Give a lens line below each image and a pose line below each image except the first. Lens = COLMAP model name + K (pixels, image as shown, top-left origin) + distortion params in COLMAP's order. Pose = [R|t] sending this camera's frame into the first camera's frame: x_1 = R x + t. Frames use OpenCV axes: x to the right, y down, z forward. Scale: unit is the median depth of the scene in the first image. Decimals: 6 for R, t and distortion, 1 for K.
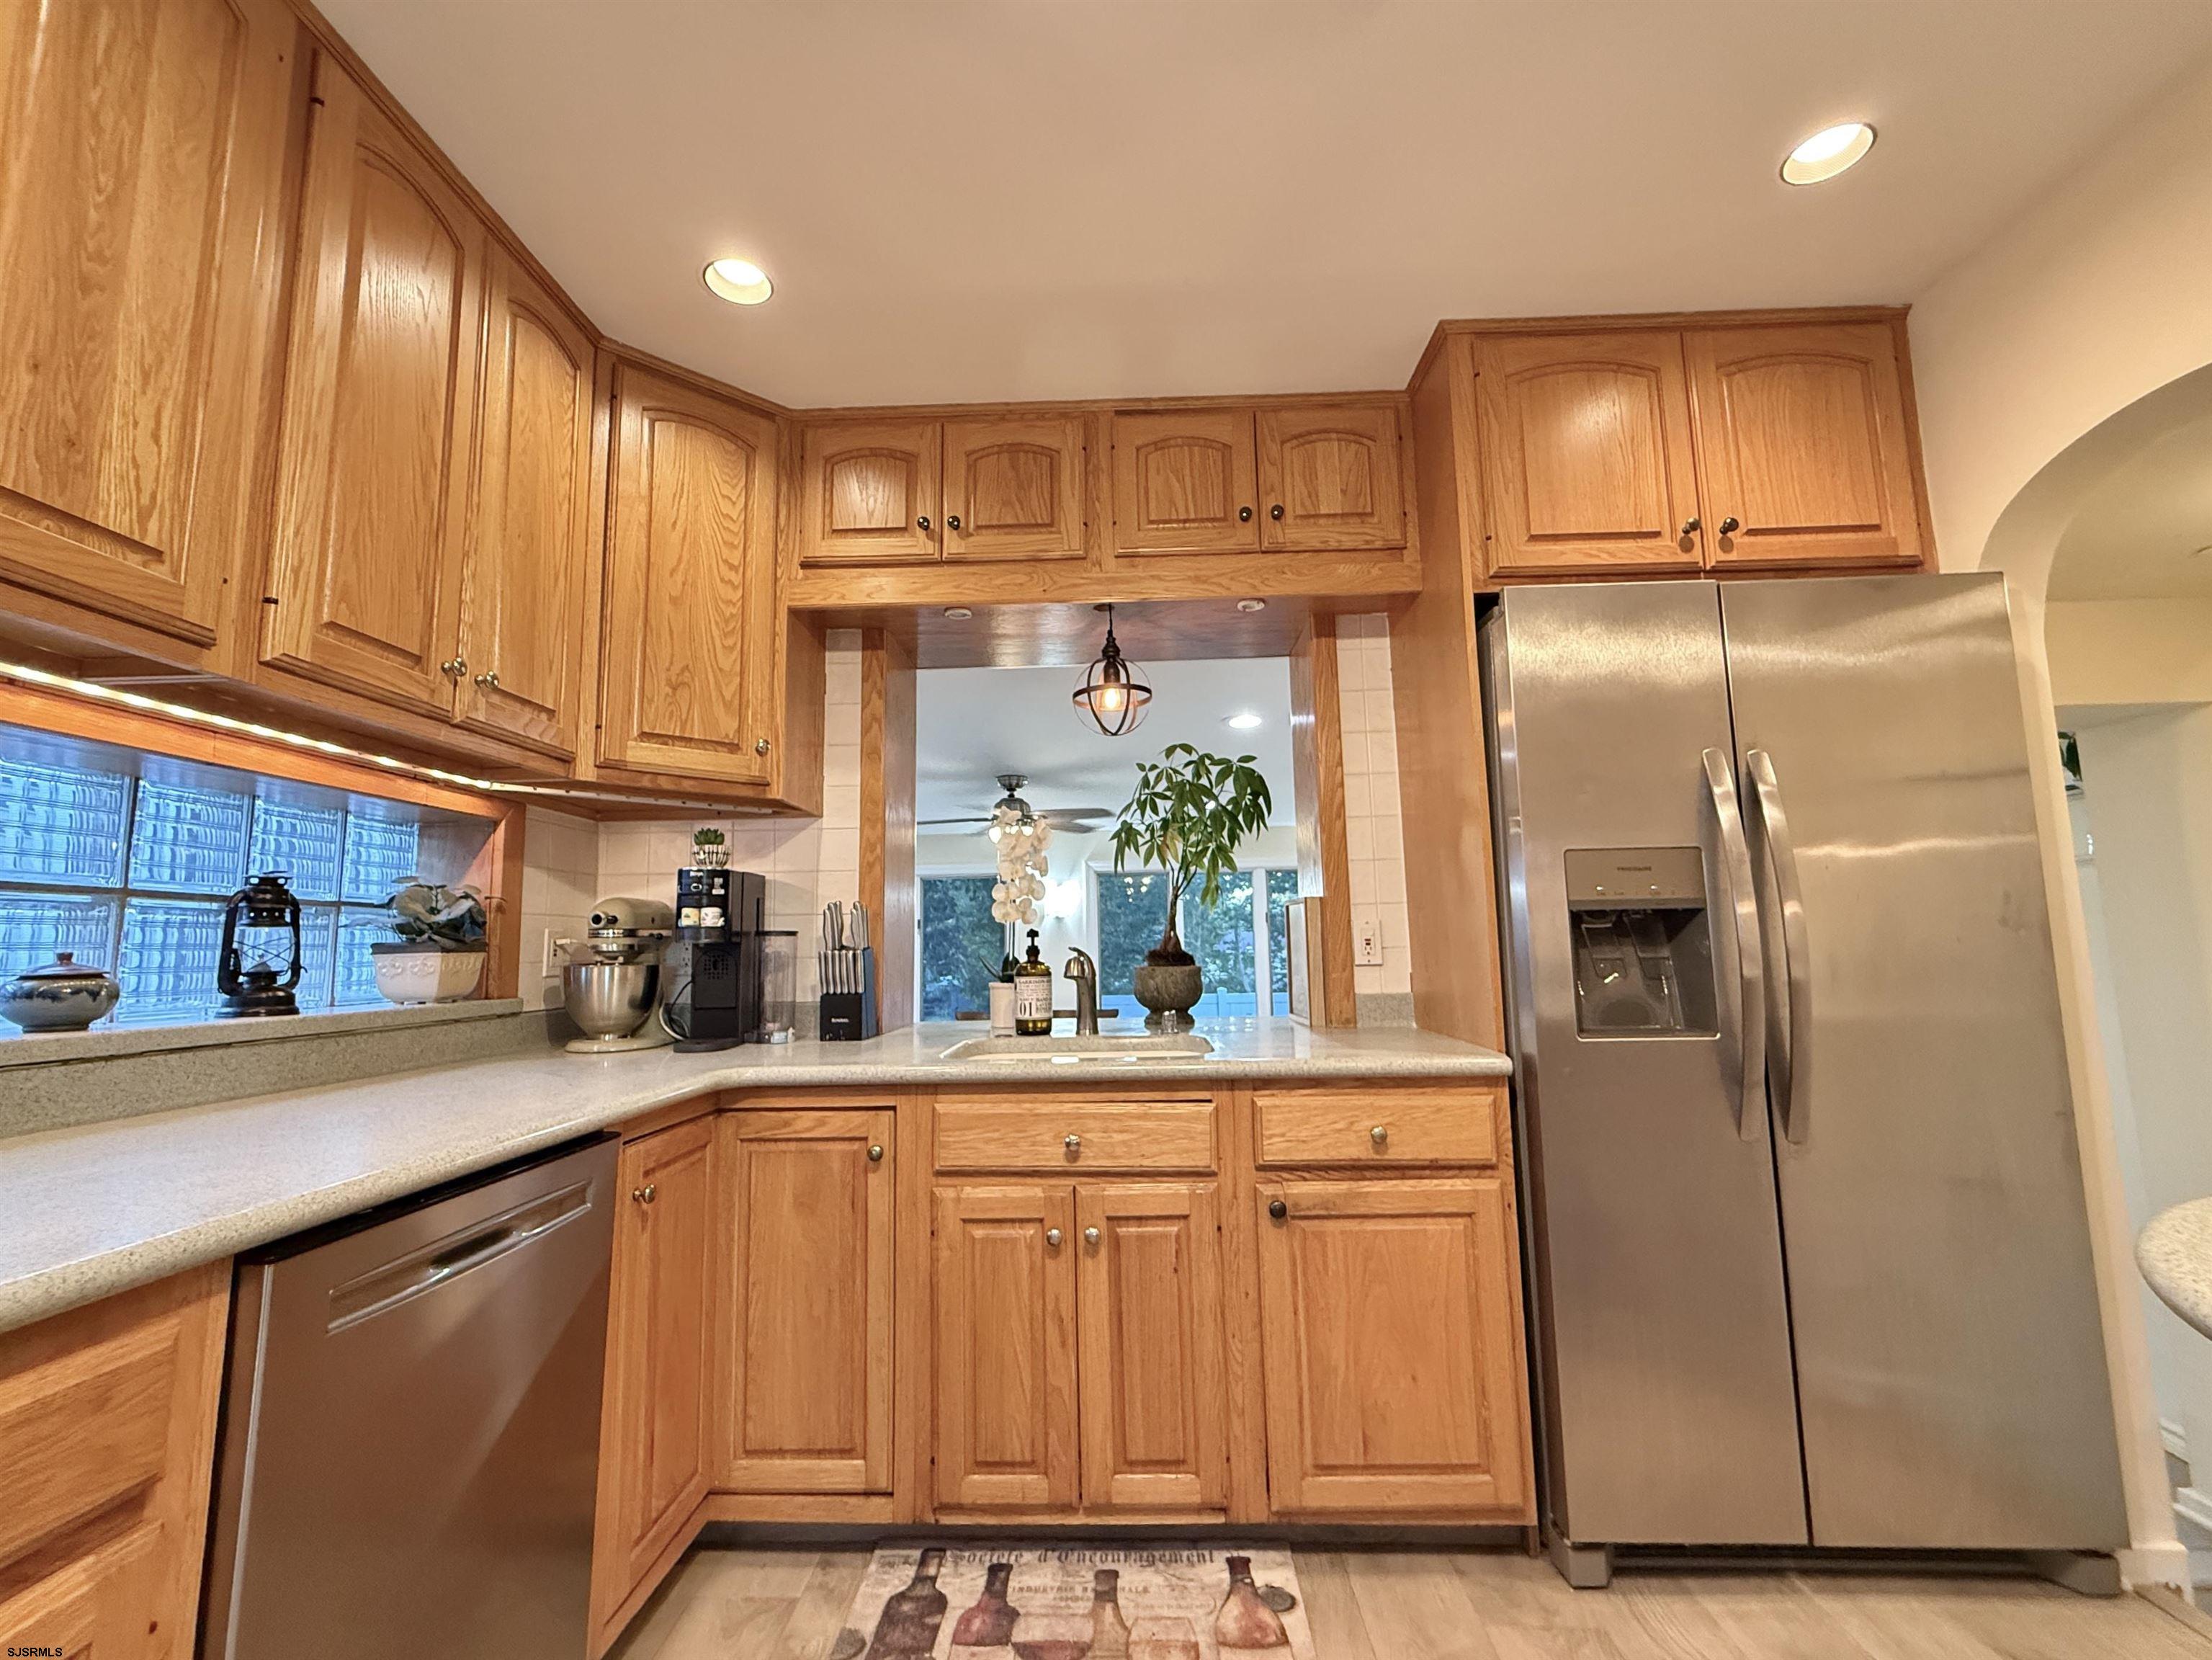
lens RADIAL K [[962.8, 0, 1097.0], [0, 962.8, 827.4], [0, 0, 1]] dist [-0.001205, 0.000528]
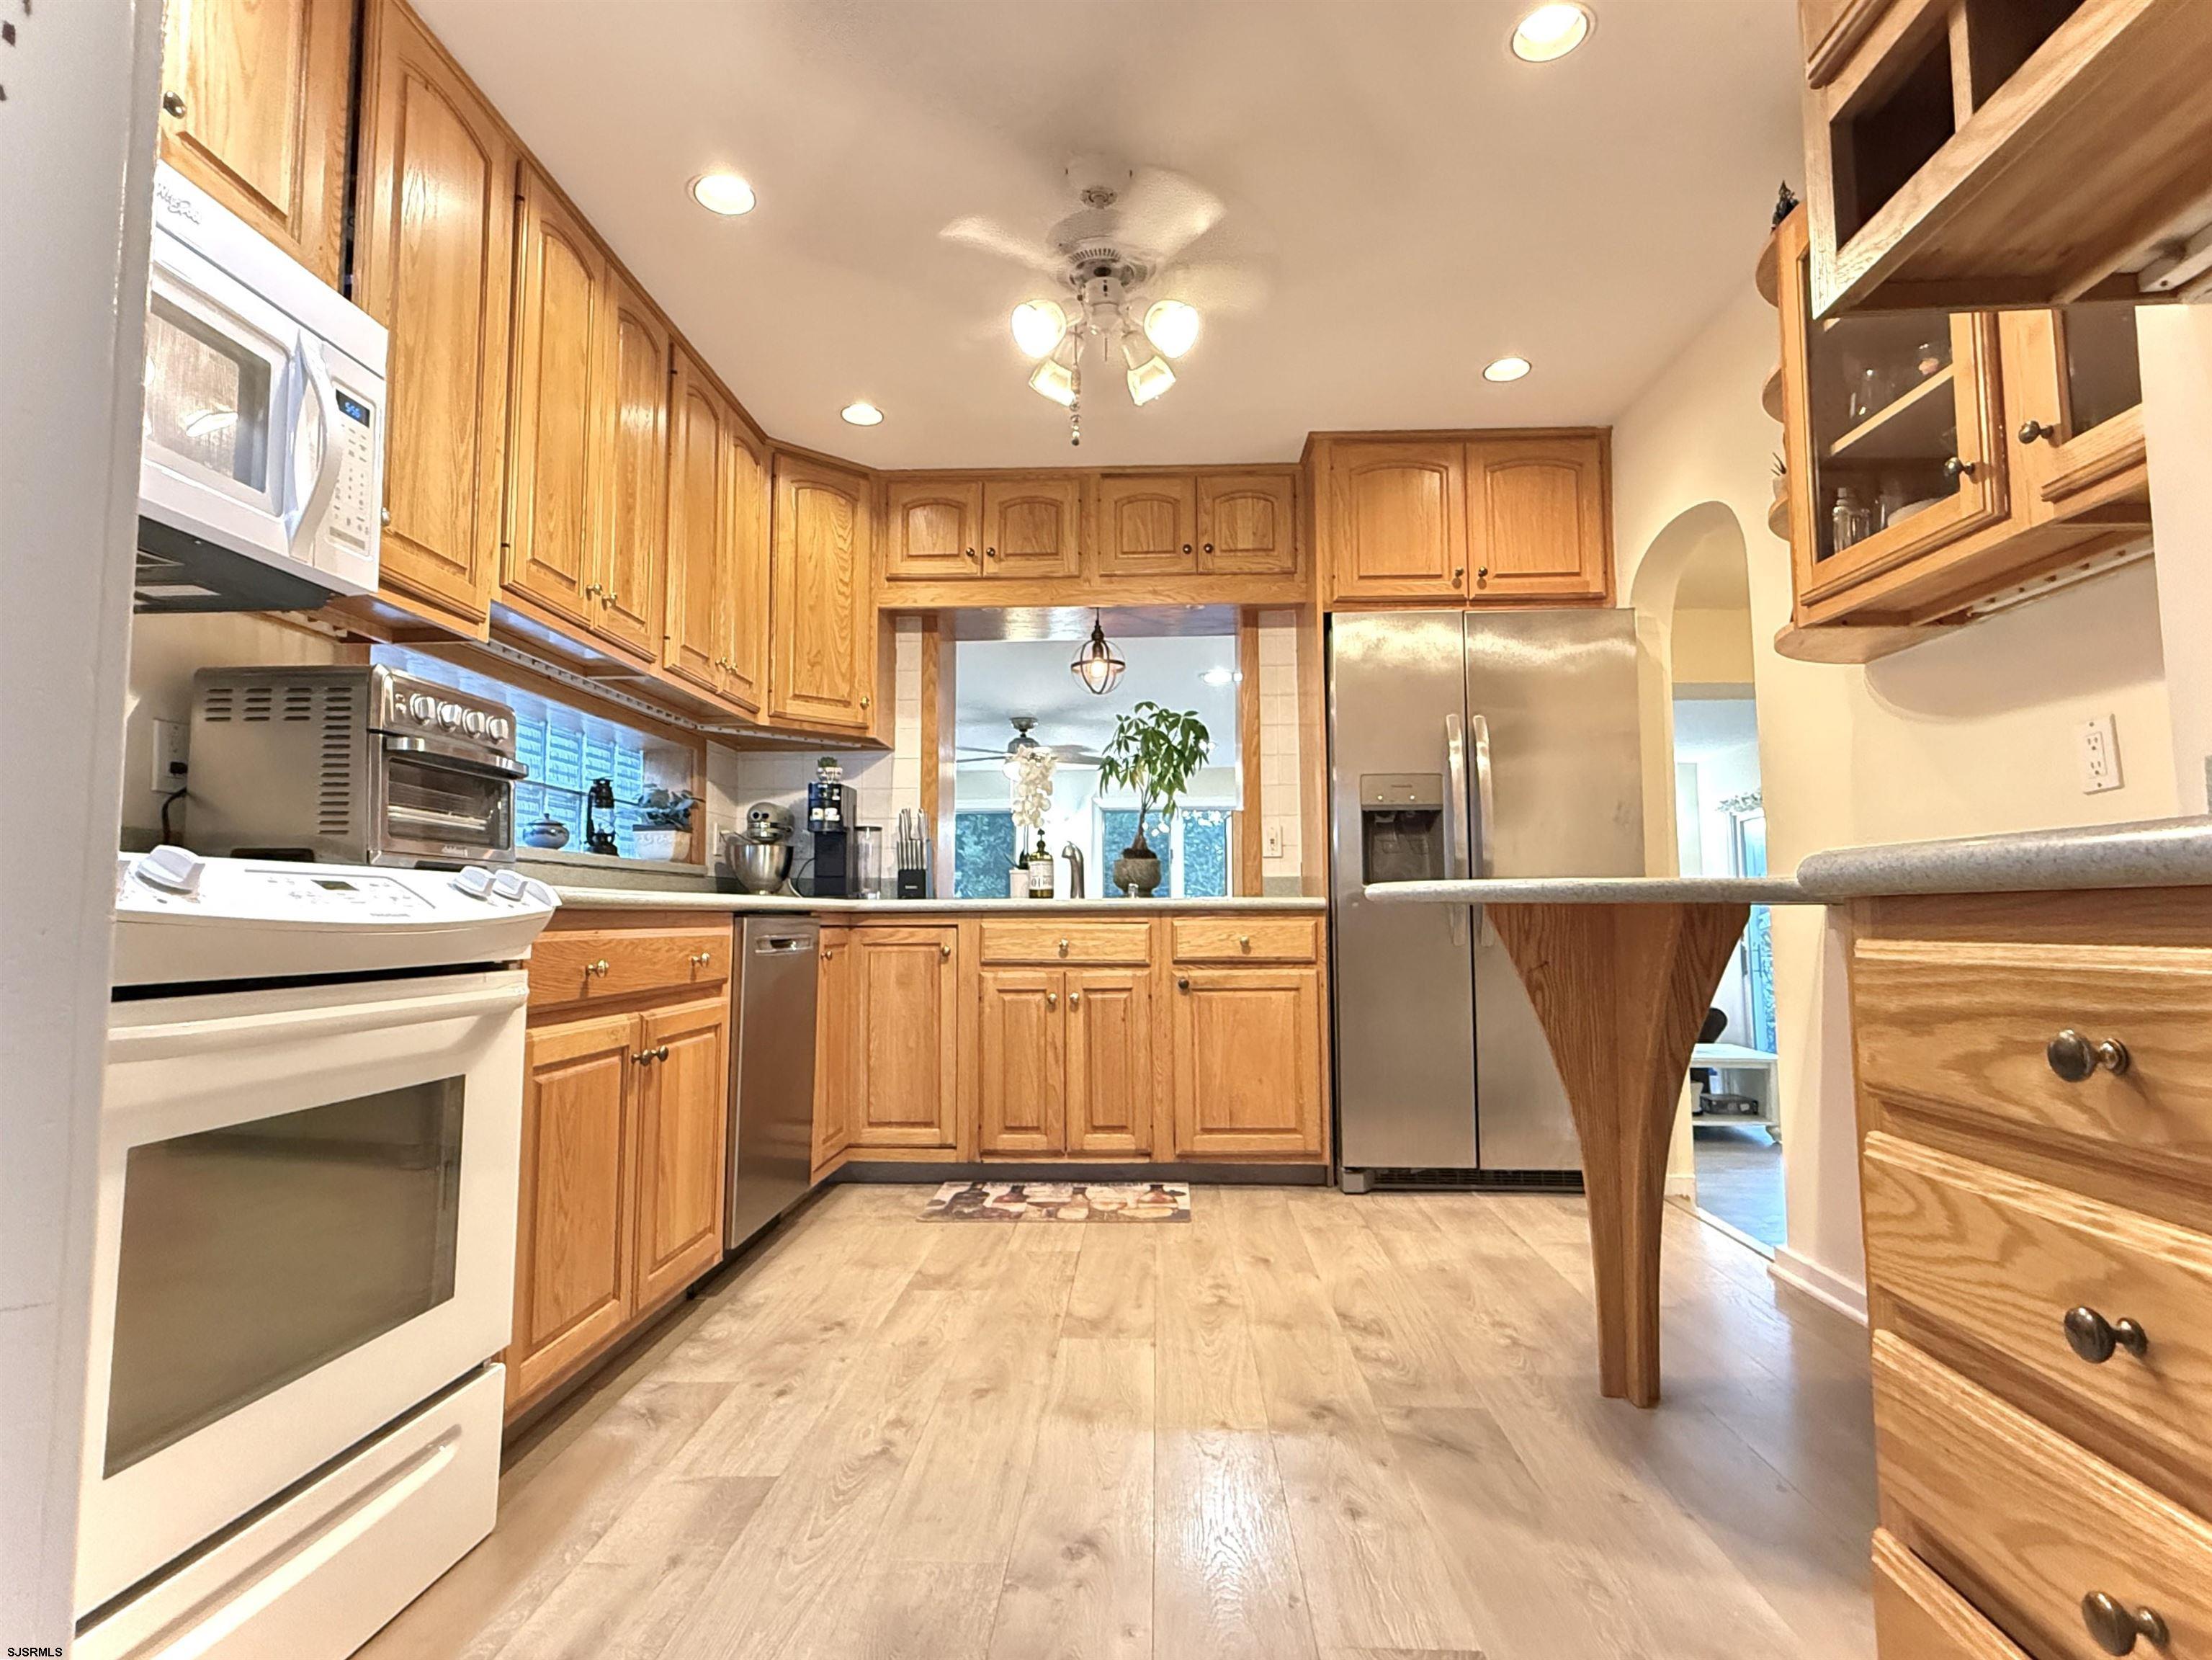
lens RADIAL K [[1142.1, 0, 1102.3], [0, 1142.1, 827.6], [0, 0, 1]] dist [-0.000777, 0.000264]
pose [[0.999830, 0.013253, -0.012854, 0.060074], [-0.012615, 0.998746, 0.048459, 0.023045], [0.013480, -0.048288, 0.998742, -0.909660]]
